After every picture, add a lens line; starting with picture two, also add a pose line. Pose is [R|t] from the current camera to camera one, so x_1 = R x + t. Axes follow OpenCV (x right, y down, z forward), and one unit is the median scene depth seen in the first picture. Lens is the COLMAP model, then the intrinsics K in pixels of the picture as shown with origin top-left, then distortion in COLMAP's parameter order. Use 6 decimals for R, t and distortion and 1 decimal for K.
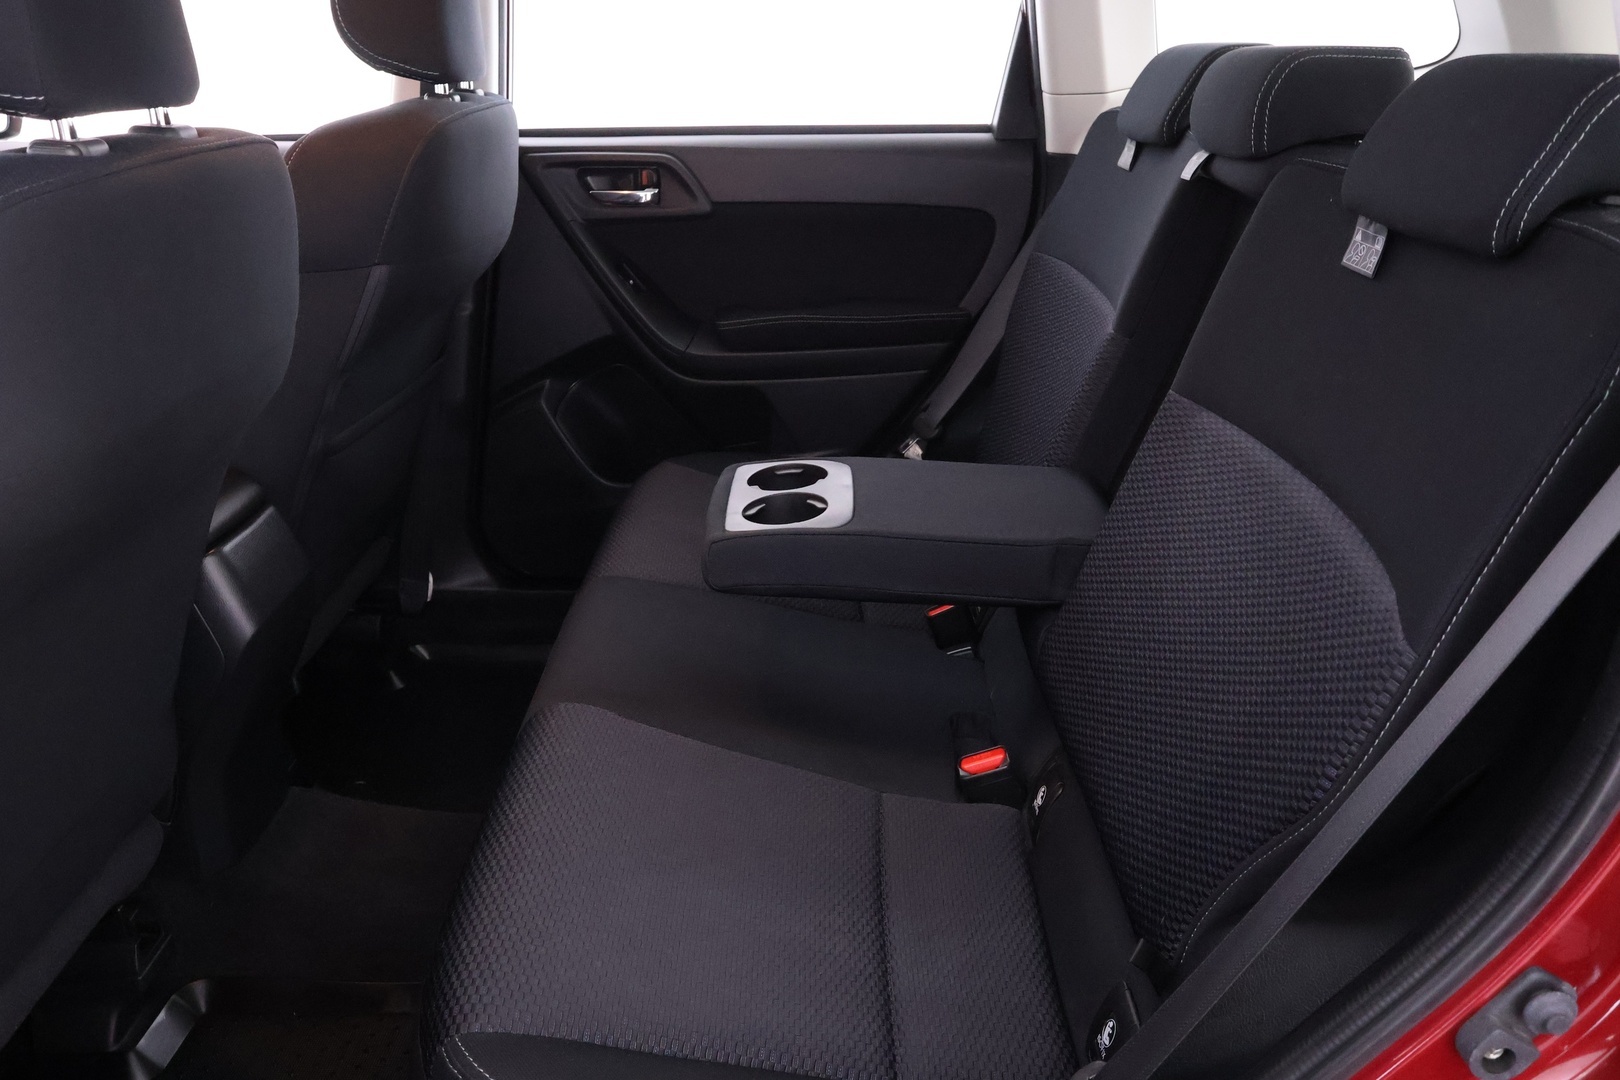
lens RADIAL K [[1305.2, 0, 810.0], [0, 1305.2, 540.0], [0, 0, 1]] dist [-0.011719, -0.011186]
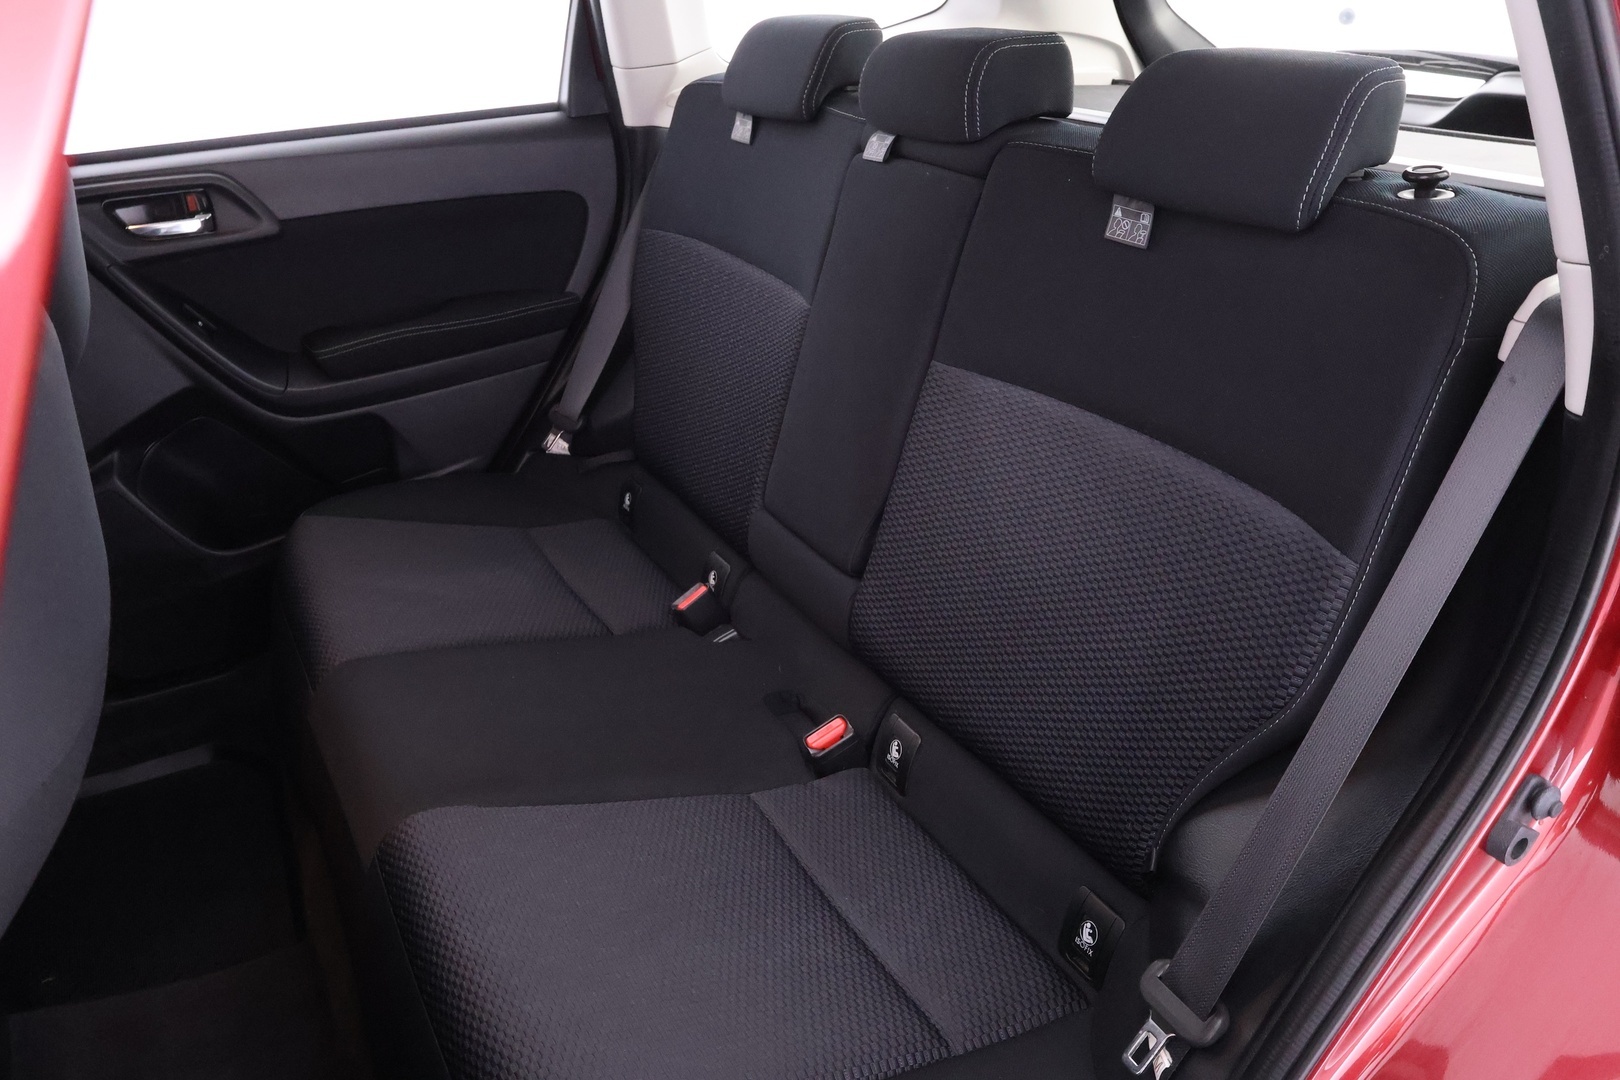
lens RADIAL K [[1305.2, 0, 810.0], [0, 1305.2, 540.0], [0, 0, 1]] dist [-0.011719, -0.011186]
pose [[0.866947, -0.243002, 0.435148, -0.208025], [0.213934, 0.970000, 0.115460, -0.075174], [-0.450150, -0.007005, 0.892925, 0.042505]]
